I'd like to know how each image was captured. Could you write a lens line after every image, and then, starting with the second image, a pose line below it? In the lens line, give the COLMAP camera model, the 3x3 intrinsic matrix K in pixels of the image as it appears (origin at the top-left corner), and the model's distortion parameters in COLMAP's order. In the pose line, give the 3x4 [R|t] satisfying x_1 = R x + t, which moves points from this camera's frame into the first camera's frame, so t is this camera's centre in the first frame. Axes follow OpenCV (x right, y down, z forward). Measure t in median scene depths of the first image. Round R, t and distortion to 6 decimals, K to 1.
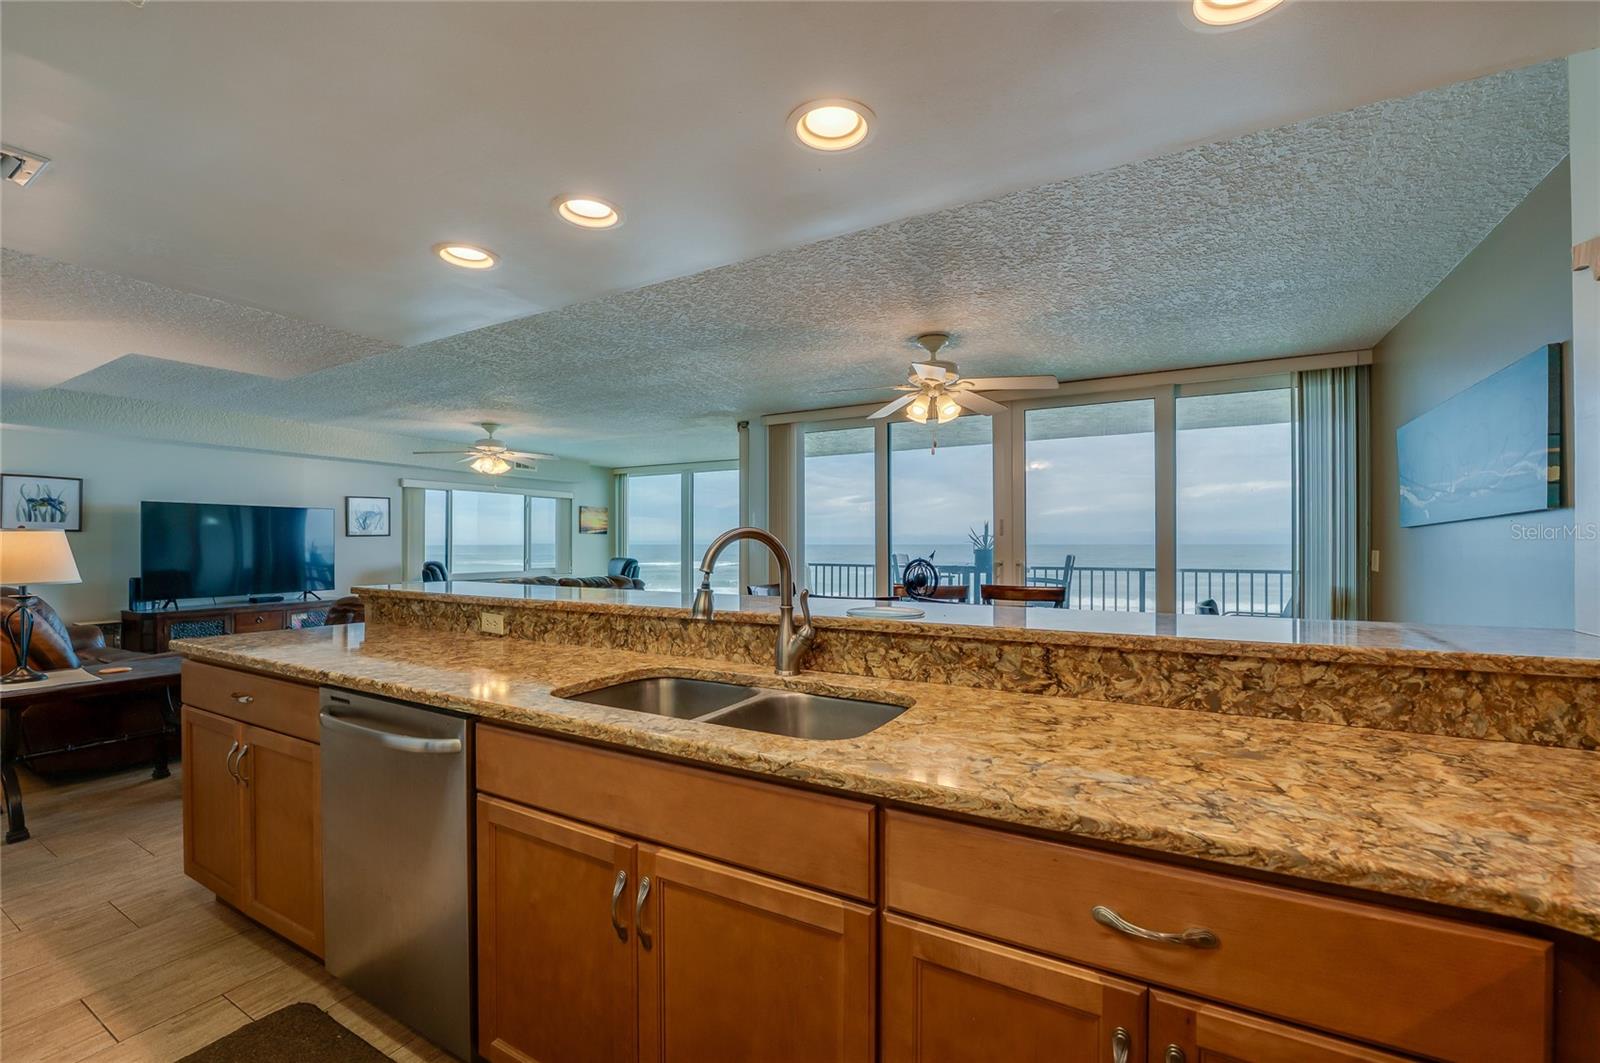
lens RADIAL K [[652.2, 0, 829.9], [0, 652.2, 538.3], [0, 0, 1]] dist [-0.004773, -0.000368]
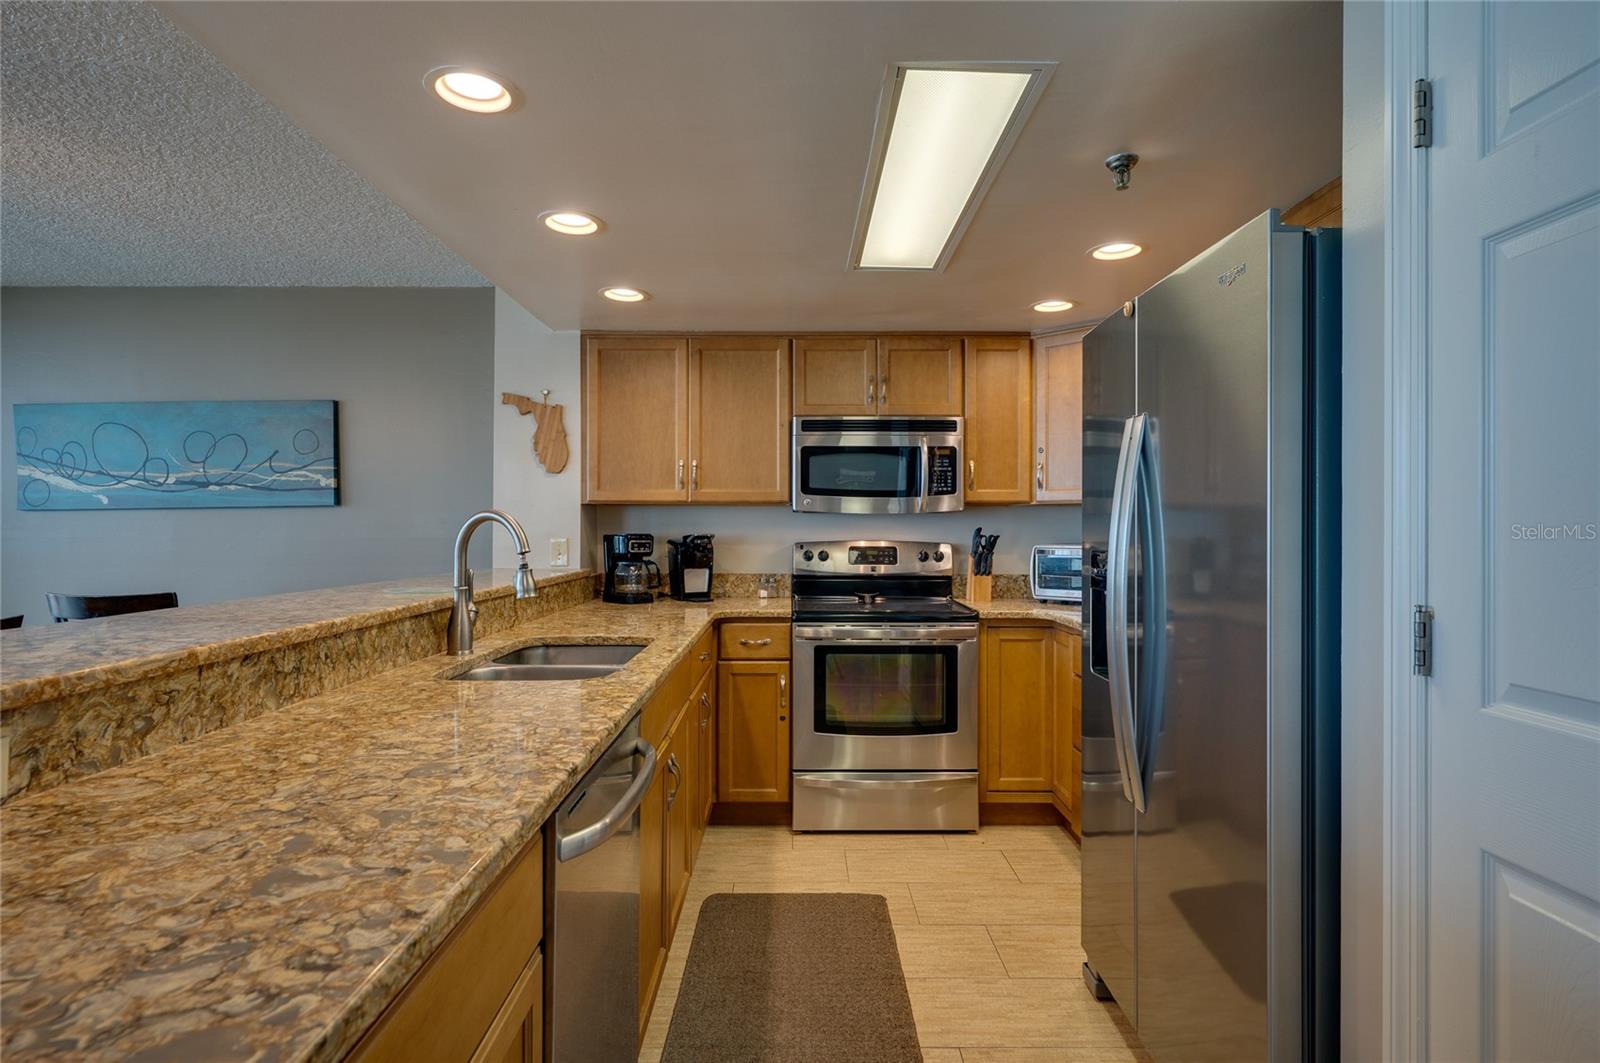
lens RADIAL K [[783.9, 0, 794.2], [0, 783.9, 525.9], [0, 0, 1]] dist [-0.002222, 0.000107]
pose [[-0.457638, 0.002821, 0.889134, -1.124488], [-0.007793, 0.999944, -0.007184, 0.010712], [-0.889104, -0.010216, -0.457590, 0.890311]]
